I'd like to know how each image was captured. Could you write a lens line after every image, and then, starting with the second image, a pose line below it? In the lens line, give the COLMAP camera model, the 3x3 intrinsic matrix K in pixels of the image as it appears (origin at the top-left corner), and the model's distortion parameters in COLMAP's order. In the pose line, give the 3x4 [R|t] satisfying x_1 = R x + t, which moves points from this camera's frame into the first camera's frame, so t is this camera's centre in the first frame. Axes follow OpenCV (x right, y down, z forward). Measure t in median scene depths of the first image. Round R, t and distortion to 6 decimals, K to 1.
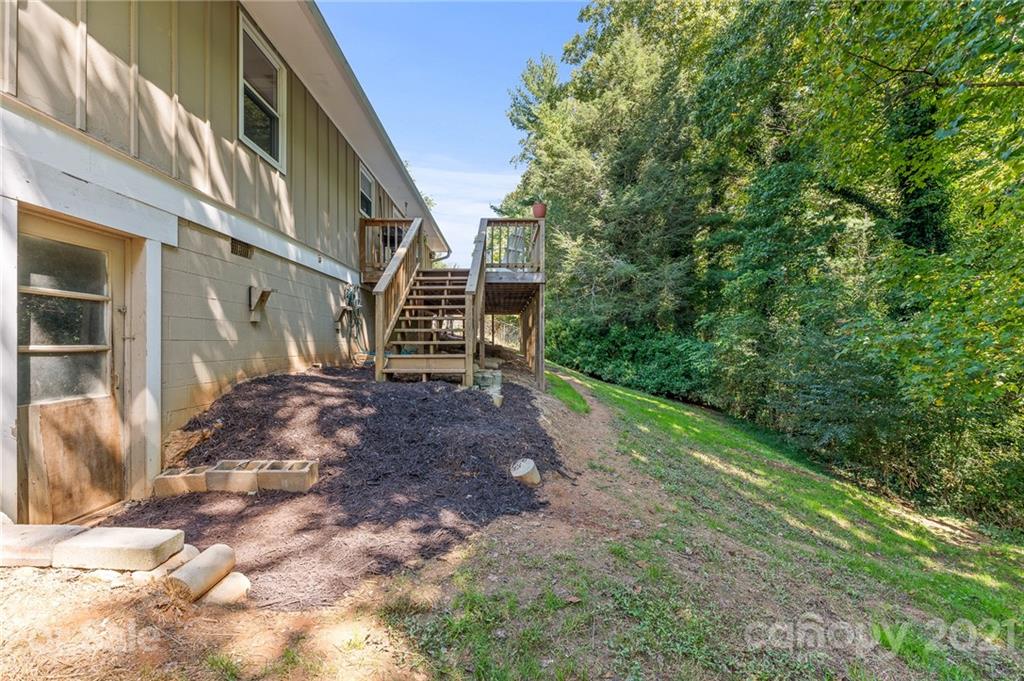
lens RADIAL K [[466.8, 0, 511.1], [0, 466.8, 347.0], [0, 0, 1]] dist [-0.002438, -0.000634]
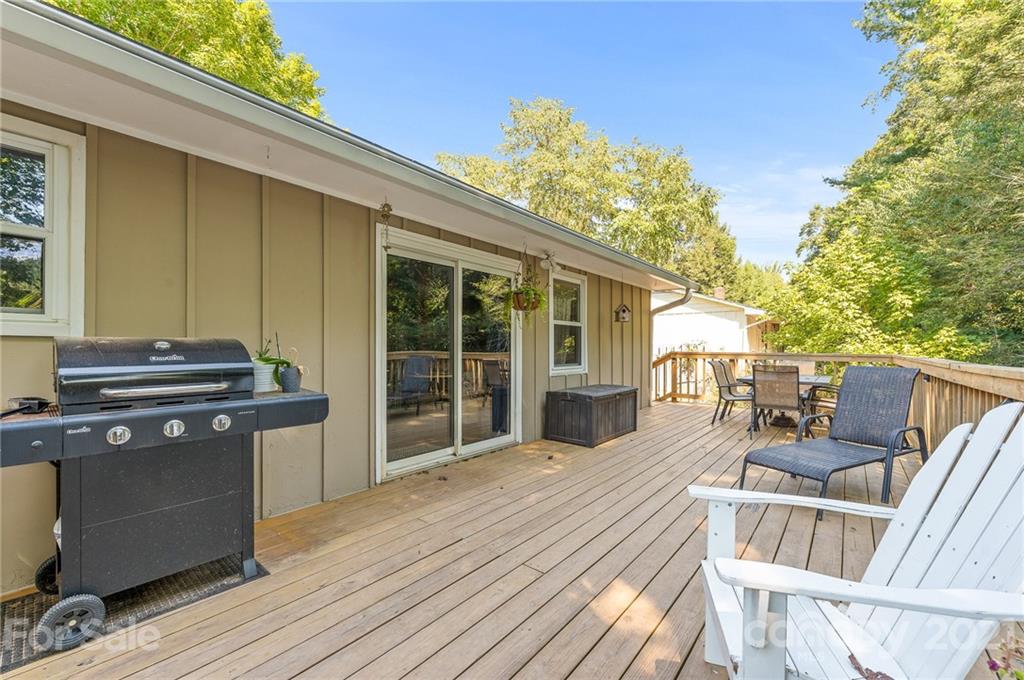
lens RADIAL K [[413.7, 0, 510.8], [0, 413.7, 338.4], [0, 0, 1]] dist [0.000003, -0.000034]
pose [[0.751849, -0.001577, -0.659333, 0.008697], [0.004905, 0.999983, 0.003201, -0.083632], [0.659317, -0.005641, 0.751844, 0.275767]]
